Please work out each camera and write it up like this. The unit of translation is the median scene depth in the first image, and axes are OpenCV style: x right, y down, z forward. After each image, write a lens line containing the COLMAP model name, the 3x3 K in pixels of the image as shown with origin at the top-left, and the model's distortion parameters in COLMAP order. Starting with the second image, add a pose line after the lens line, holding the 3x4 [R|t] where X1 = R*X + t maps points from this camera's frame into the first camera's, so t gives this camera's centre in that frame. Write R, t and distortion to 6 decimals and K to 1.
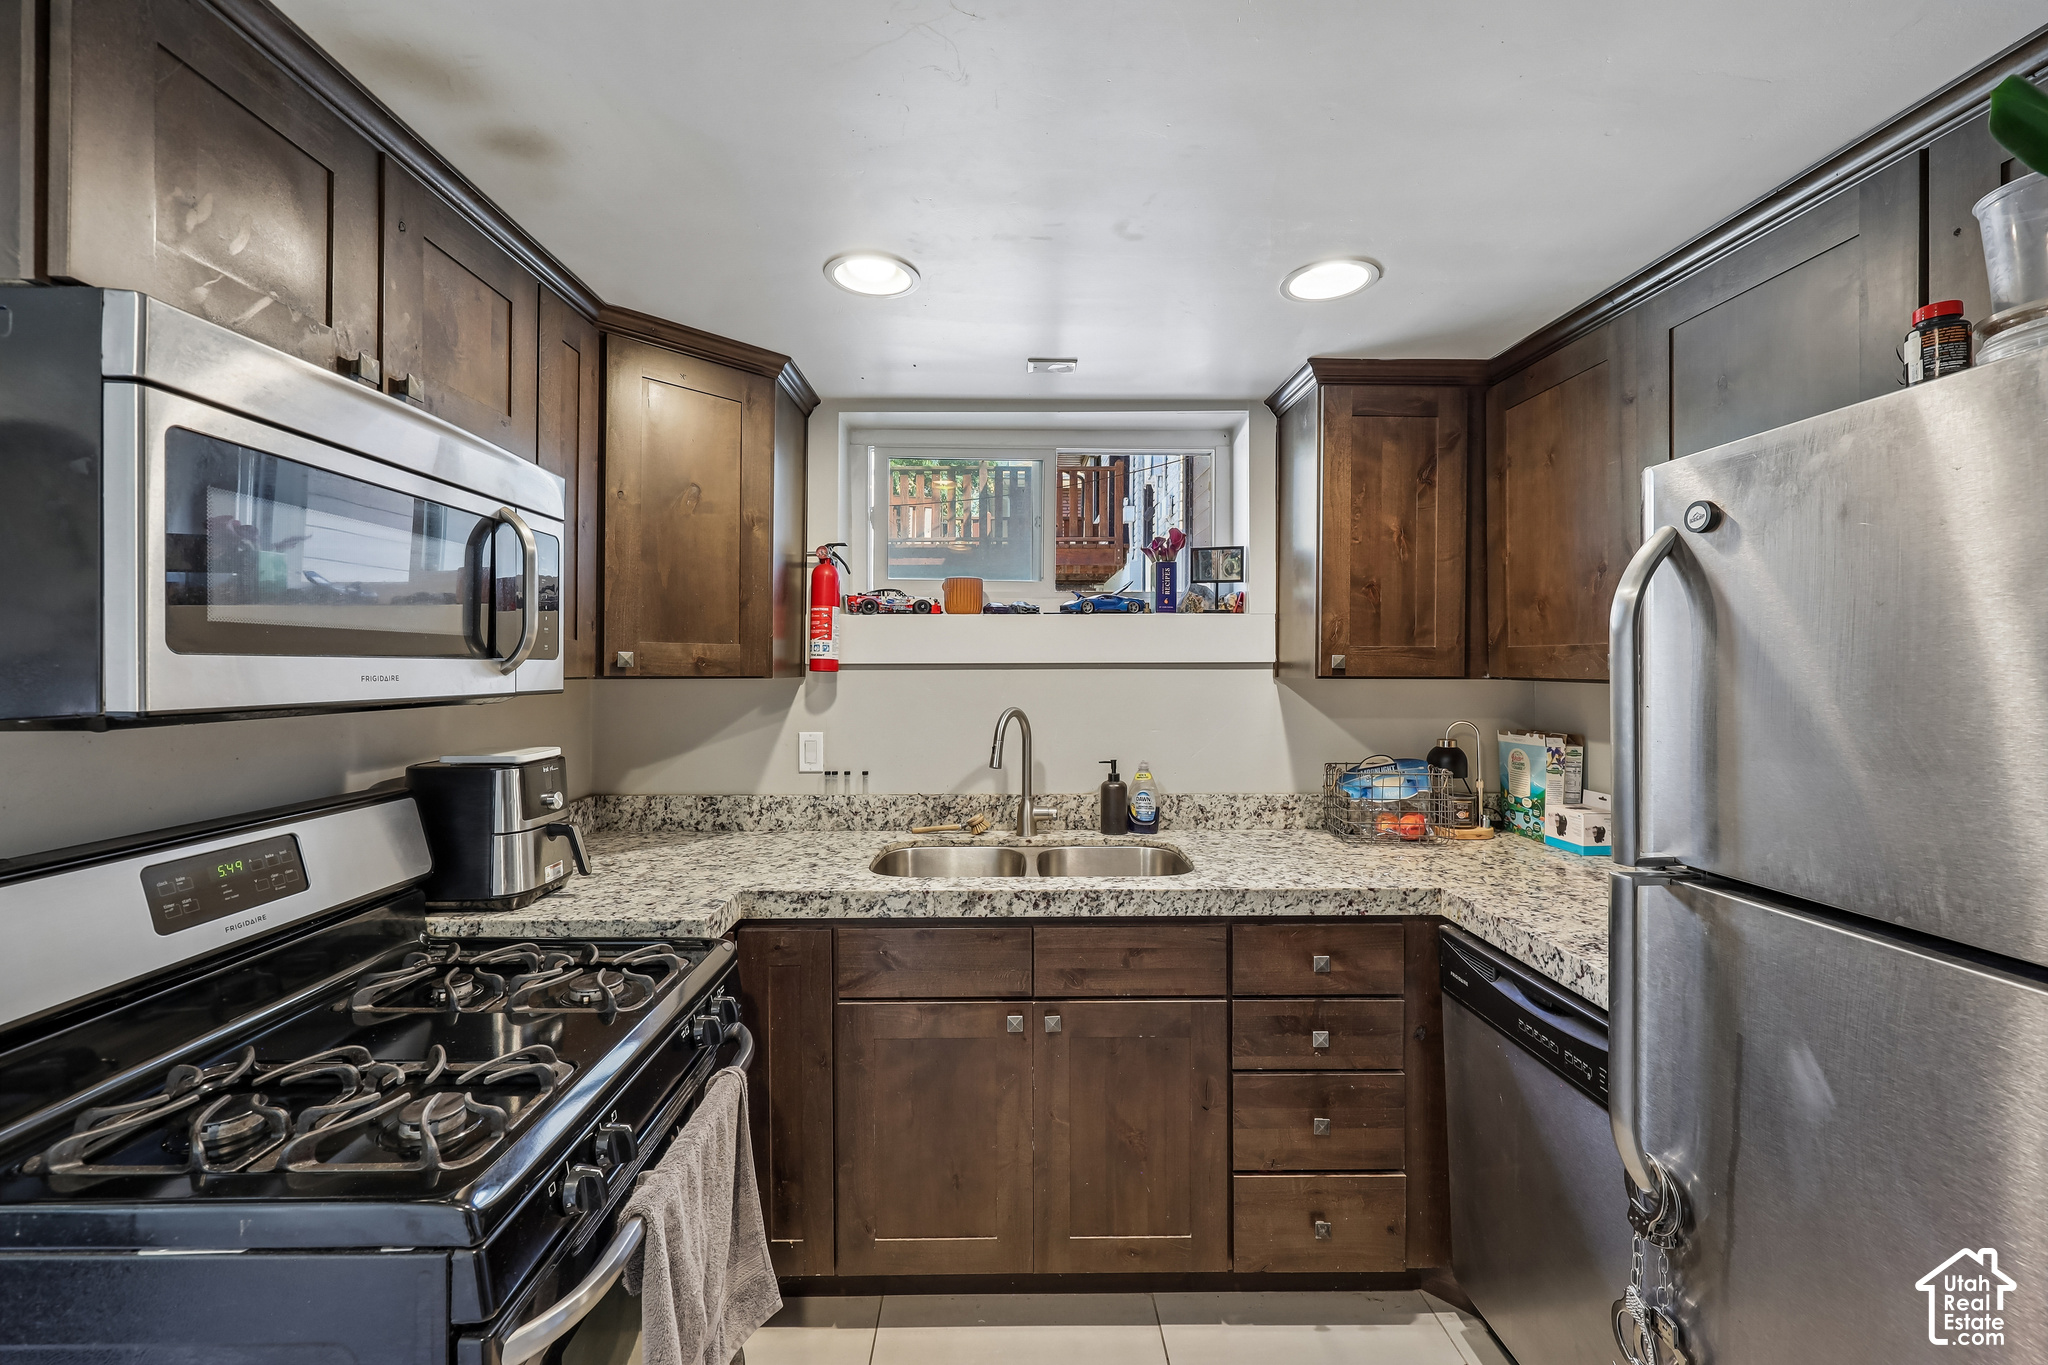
lens RADIAL K [[822.4, 0, 1024.8], [0, 822.4, 675.2], [0, 0, 1]] dist [-0.003468, 0.000977]
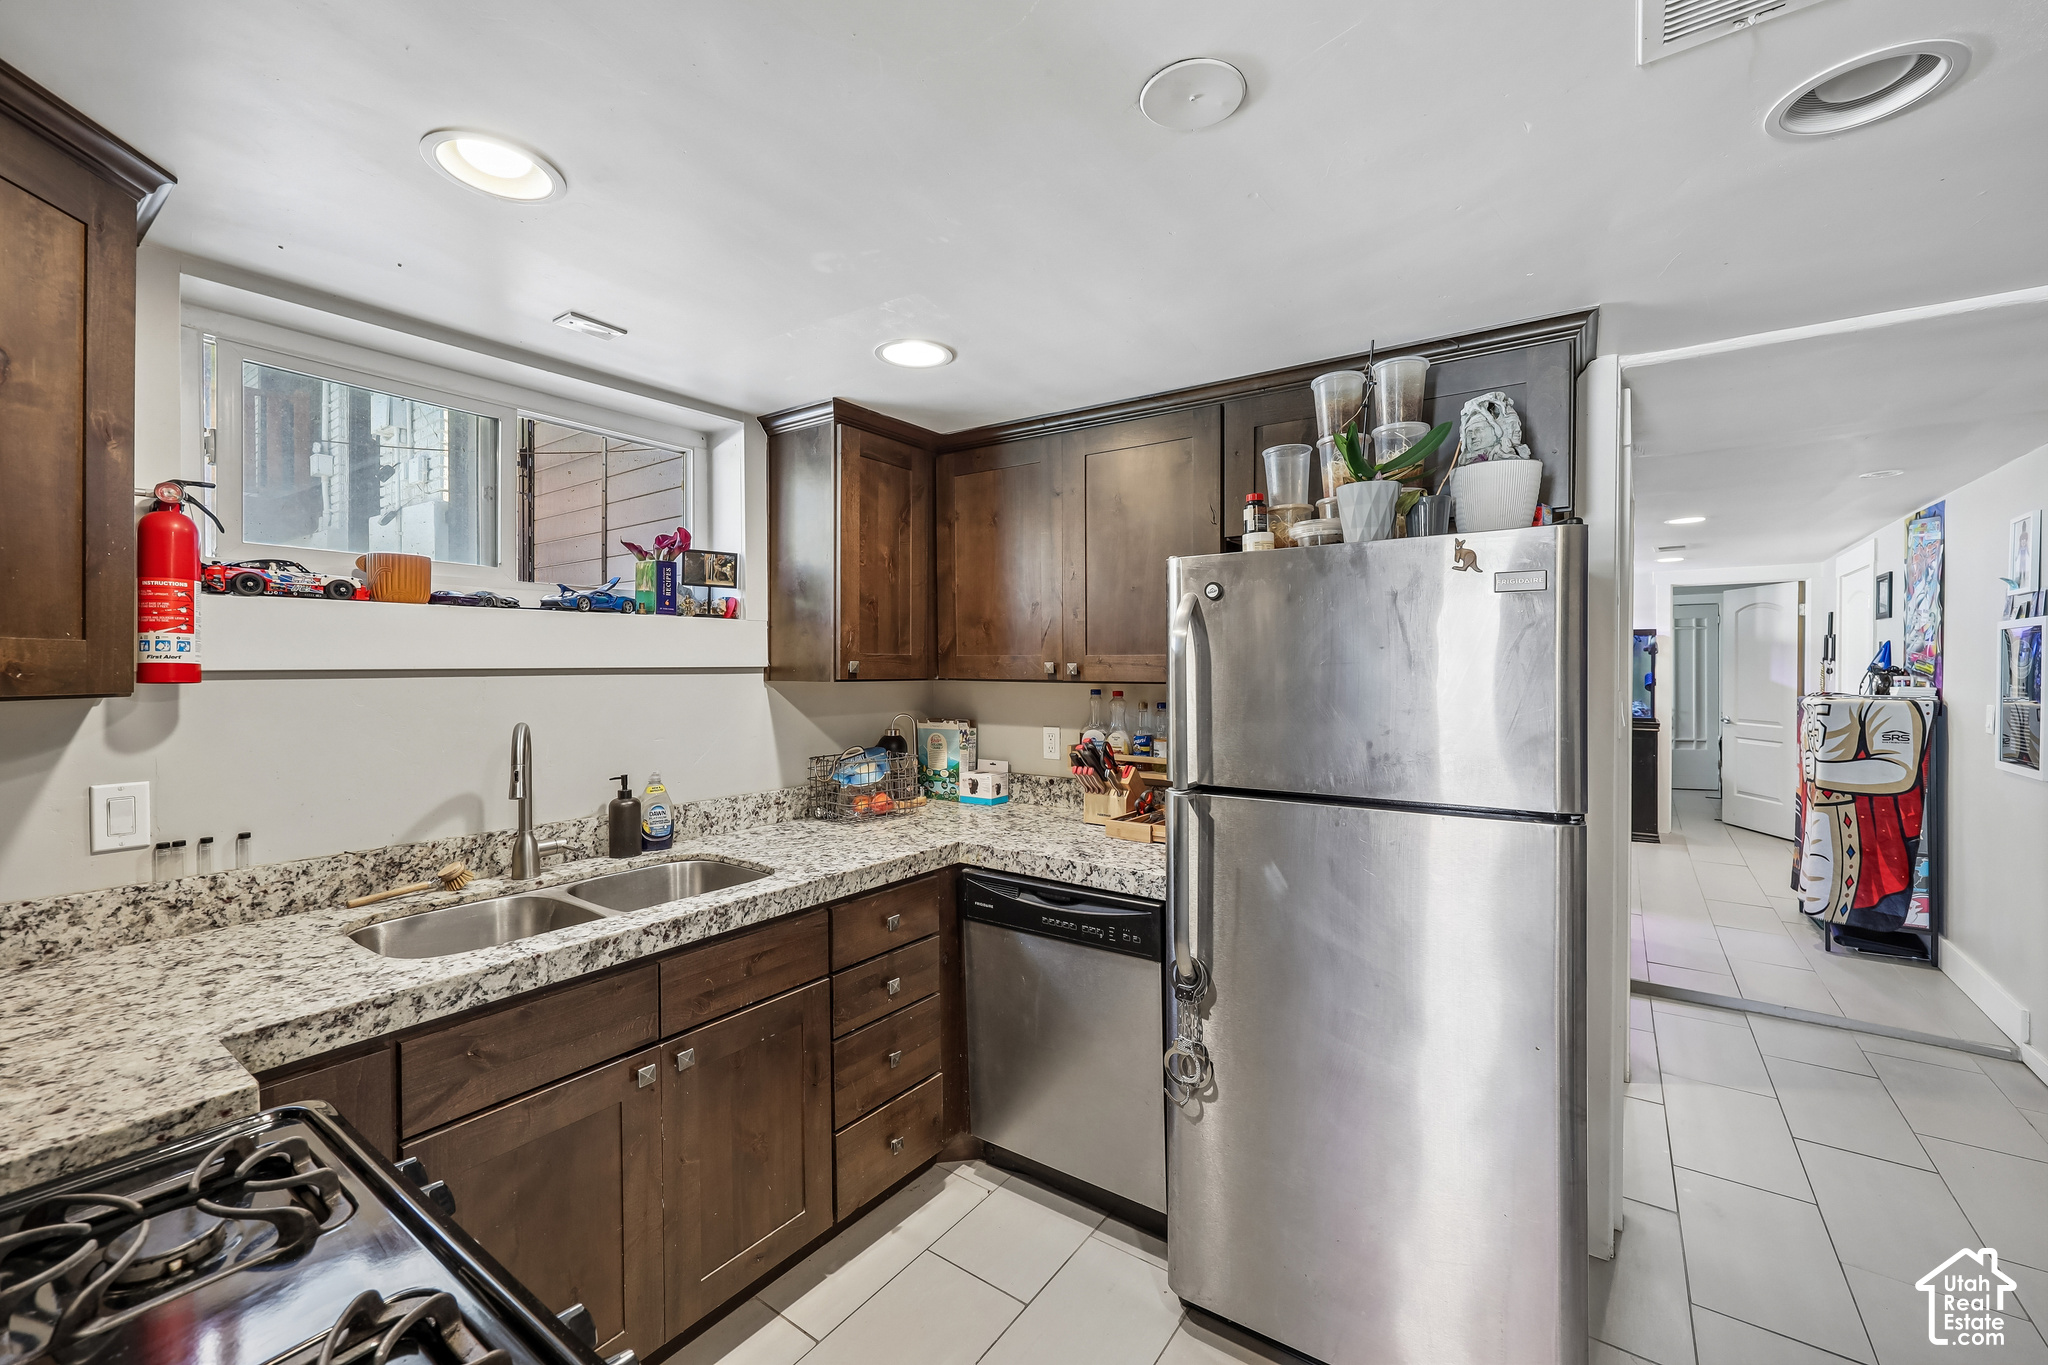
lens RADIAL K [[822.4, 0, 1039.7], [0, 822.4, 674.1], [0, 0, 1]] dist [-0.003468, 0.000977]
pose [[0.590293, -0.008921, 0.807140, -0.392329], [0.008721, 0.999951, 0.004674, -0.009421], [-0.807142, 0.004280, 0.590342, 0.106727]]
